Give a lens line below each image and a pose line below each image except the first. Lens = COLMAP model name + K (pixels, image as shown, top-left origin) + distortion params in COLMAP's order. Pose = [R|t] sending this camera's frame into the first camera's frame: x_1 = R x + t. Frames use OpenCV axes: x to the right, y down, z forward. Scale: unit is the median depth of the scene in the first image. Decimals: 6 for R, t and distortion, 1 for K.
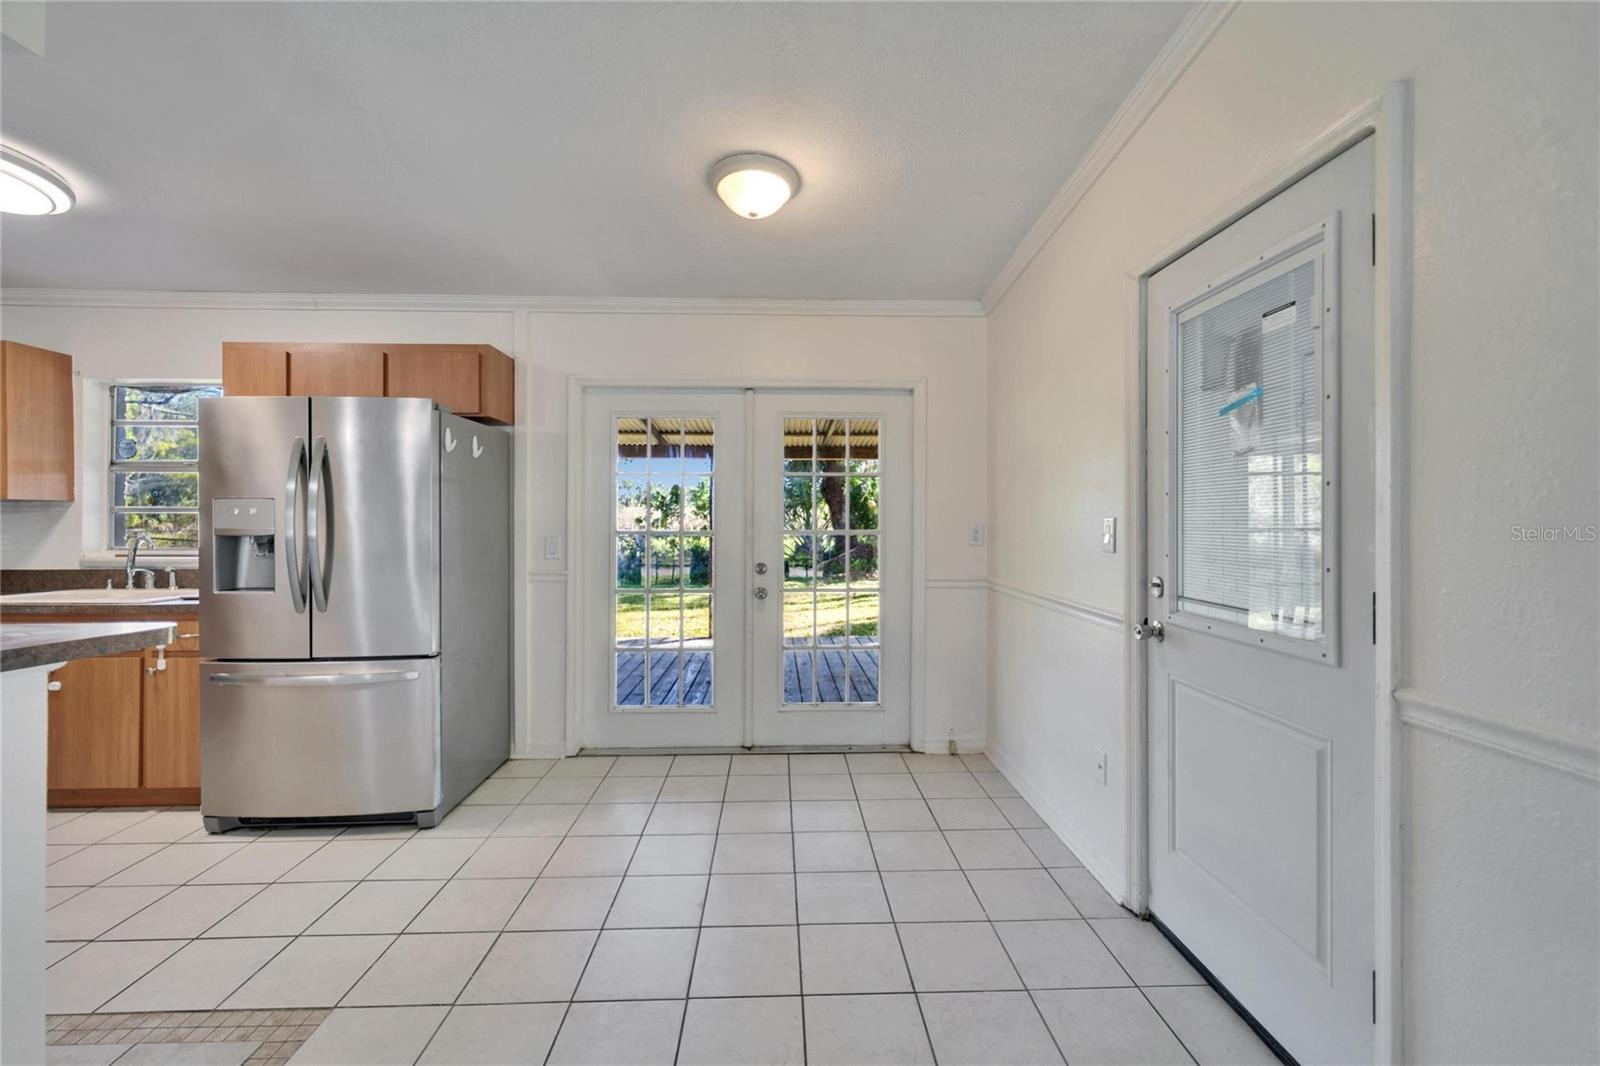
lens RADIAL K [[648.5, 0, 804.3], [0, 648.5, 522.1], [0, 0, 1]] dist [0.001426, -0.002972]
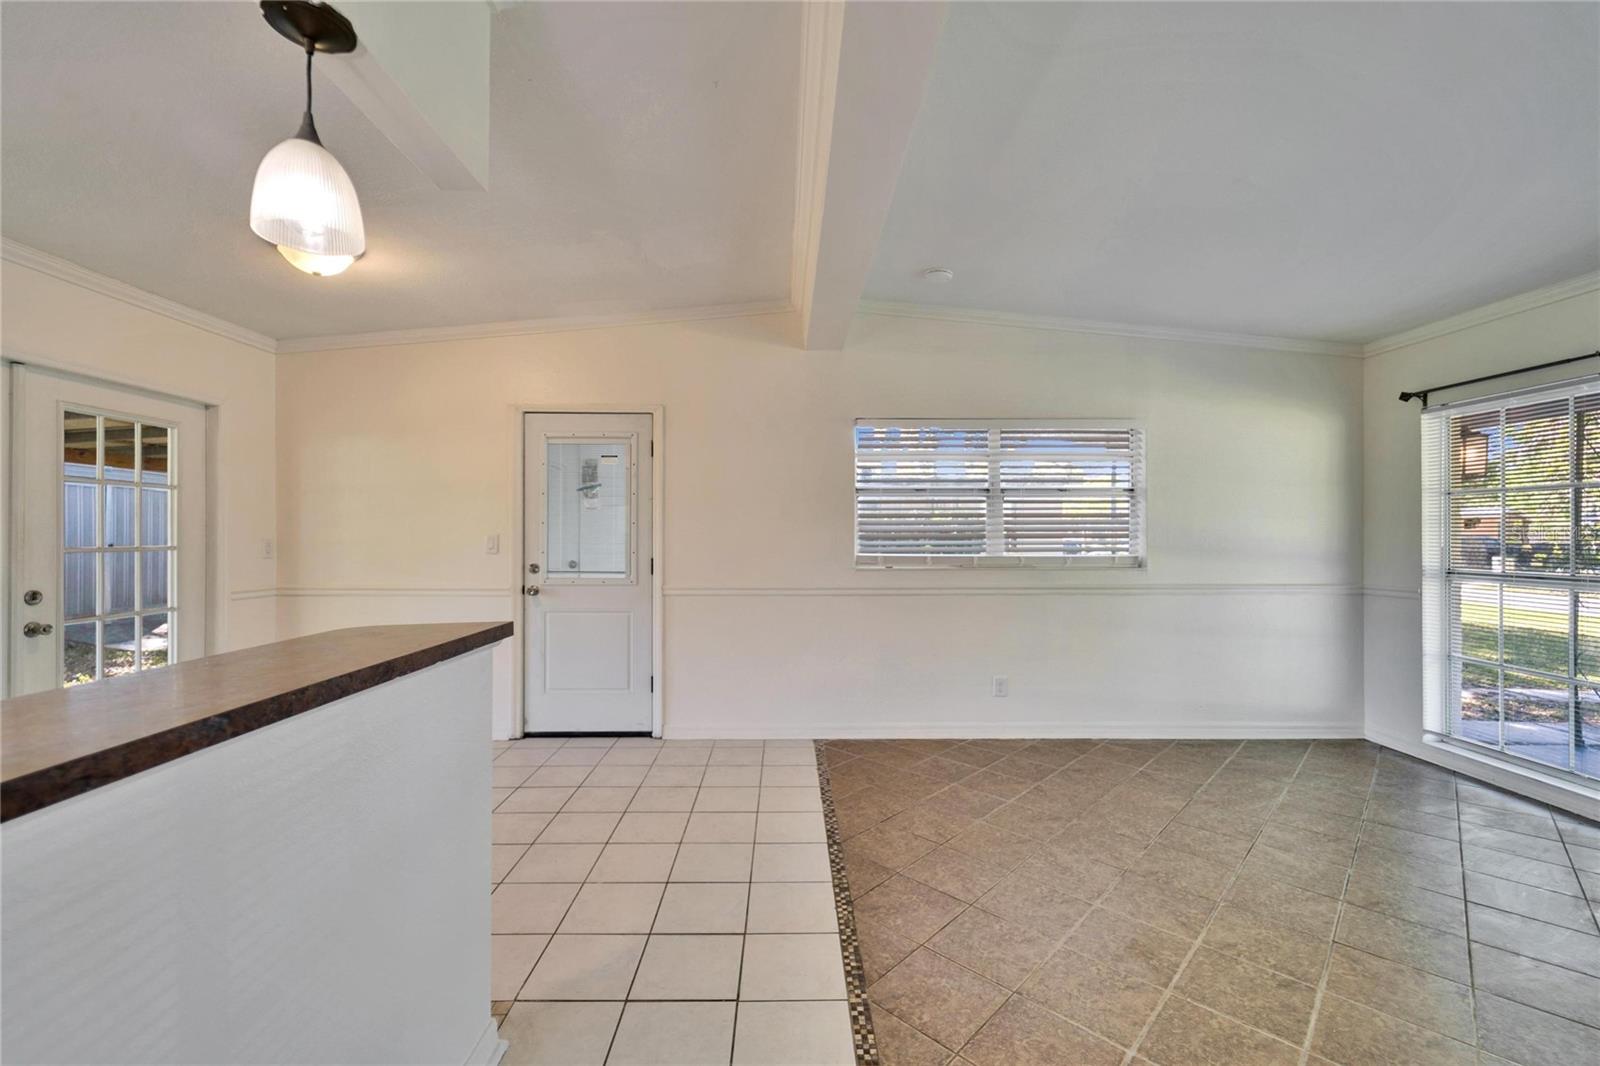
lens RADIAL K [[654.7, 0, 790.3], [0, 654.7, 536.9], [0, 0, 1]] dist [0.003201, -0.000525]
pose [[0.034194, -0.004802, 0.999404, -0.945491], [0.002261, 0.999986, 0.004728, -0.004642], [-0.999413, 0.002098, 0.034204, 0.083214]]
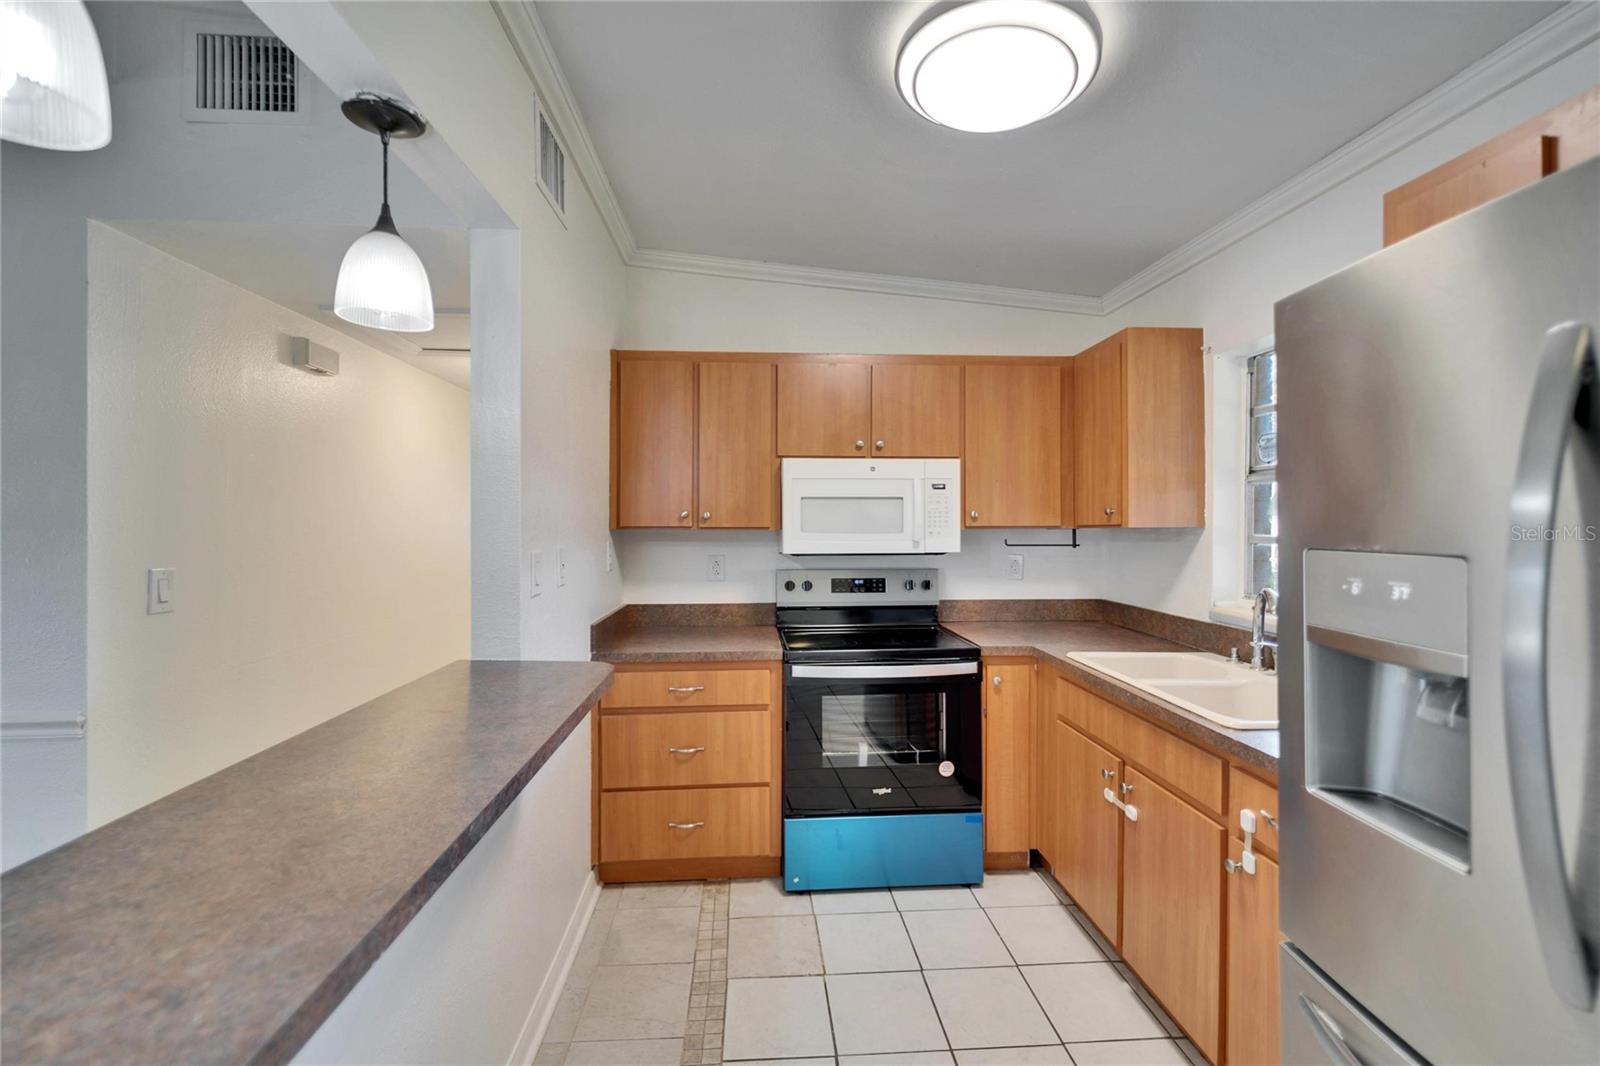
lens RADIAL K [[655.7, 0, 788.9], [0, 655.7, 520.8], [0, 0, 1]] dist [0.001078, -0.000116]
pose [[0.013199, -0.000508, -0.999913, -0.429392], [0.001825, 0.999998, -0.000484, -0.043530], [0.999911, -0.001818, 0.013200, 0.564056]]
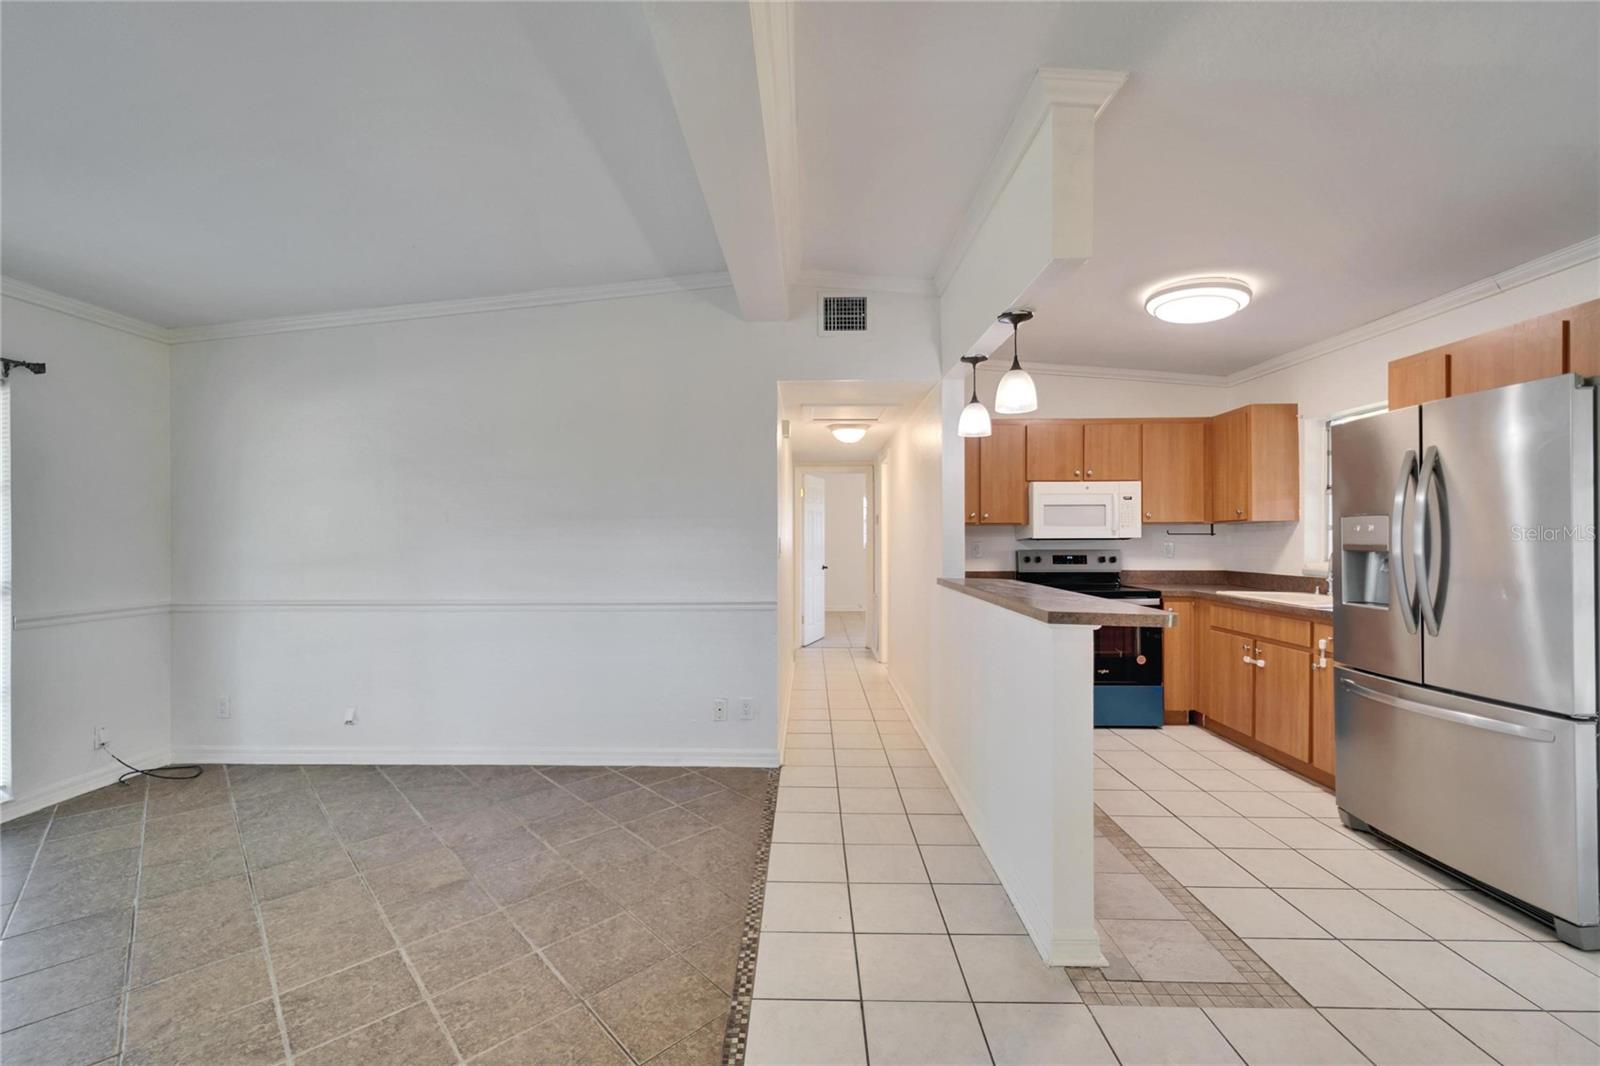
lens RADIAL K [[654.7, 0, 790.3], [0, 654.7, 536.9], [0, 0, 1]] dist [0.003201, -0.000525]
pose [[-0.072872, -0.001435, -0.997340, 0.207331], [0.002469, 0.999996, -0.001619, -0.002304], [0.997338, -0.002581, -0.072868, 0.130414]]
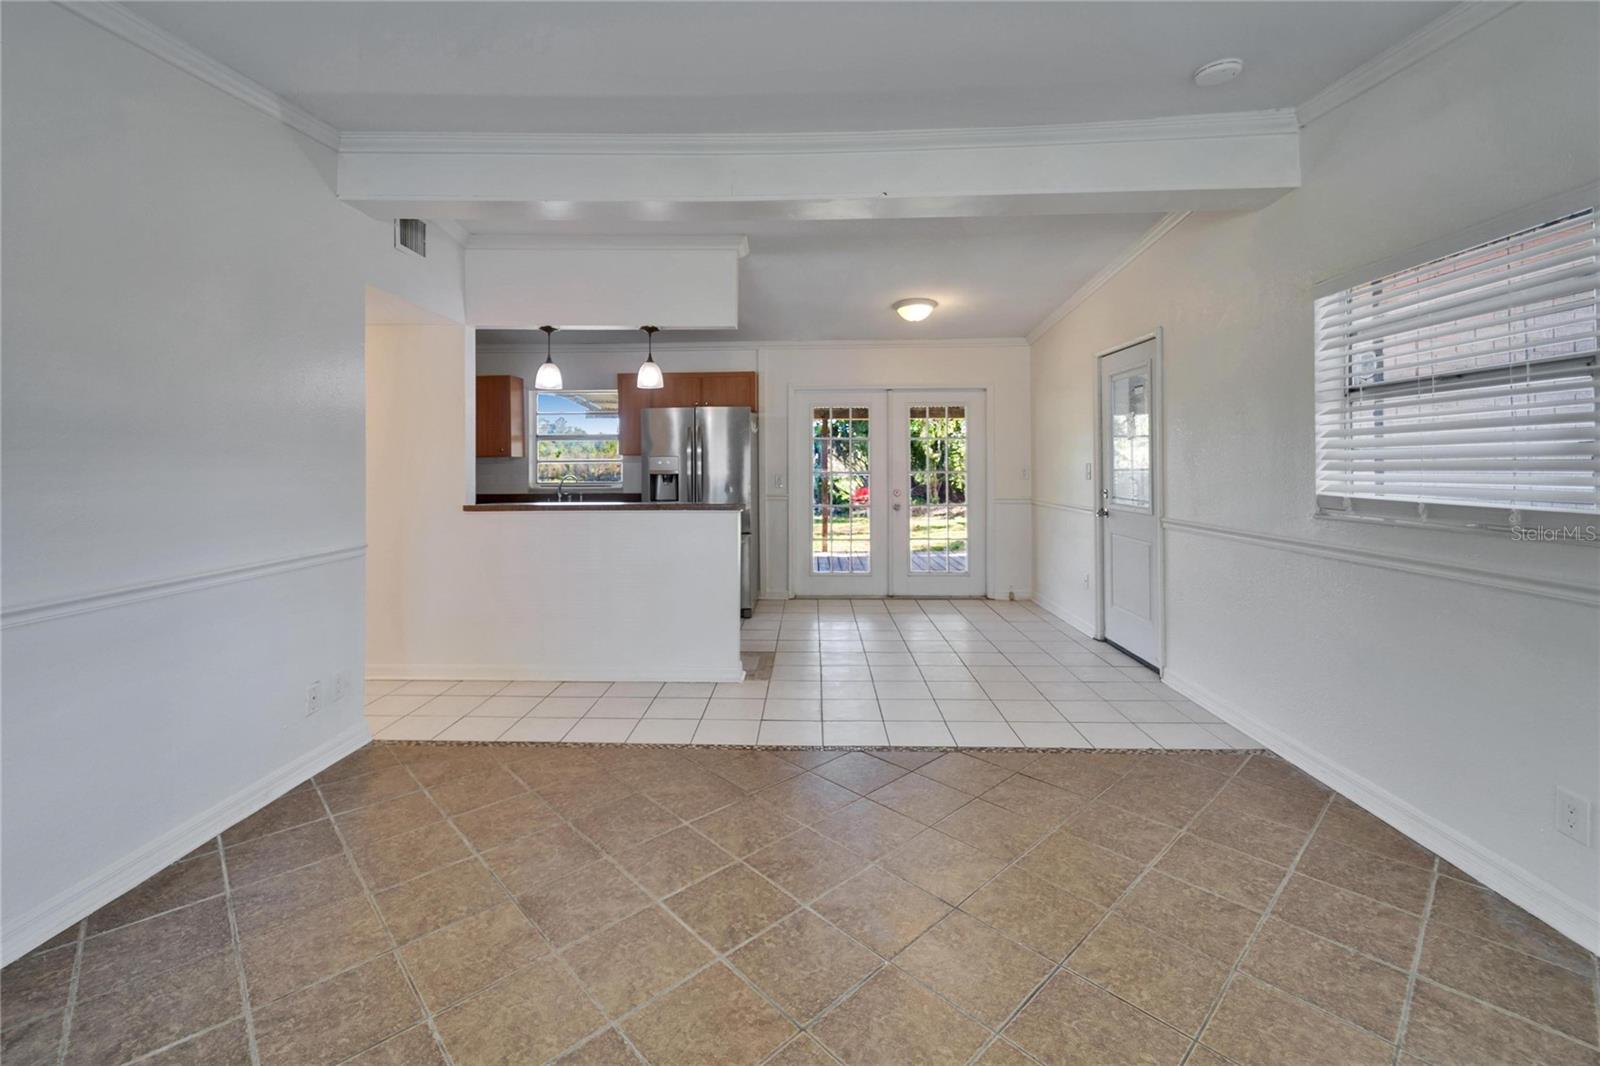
lens RADIAL K [[670.9, 0, 791.1], [0, 670.9, 466.7], [0, 0, 1]] dist [0.000815, -0.000745]
pose [[0.996916, -0.006821, -0.078180, -0.238996], [0.006971, 0.999974, 0.001649, -0.003240], [0.078166, -0.002189, 0.996938, -0.920850]]
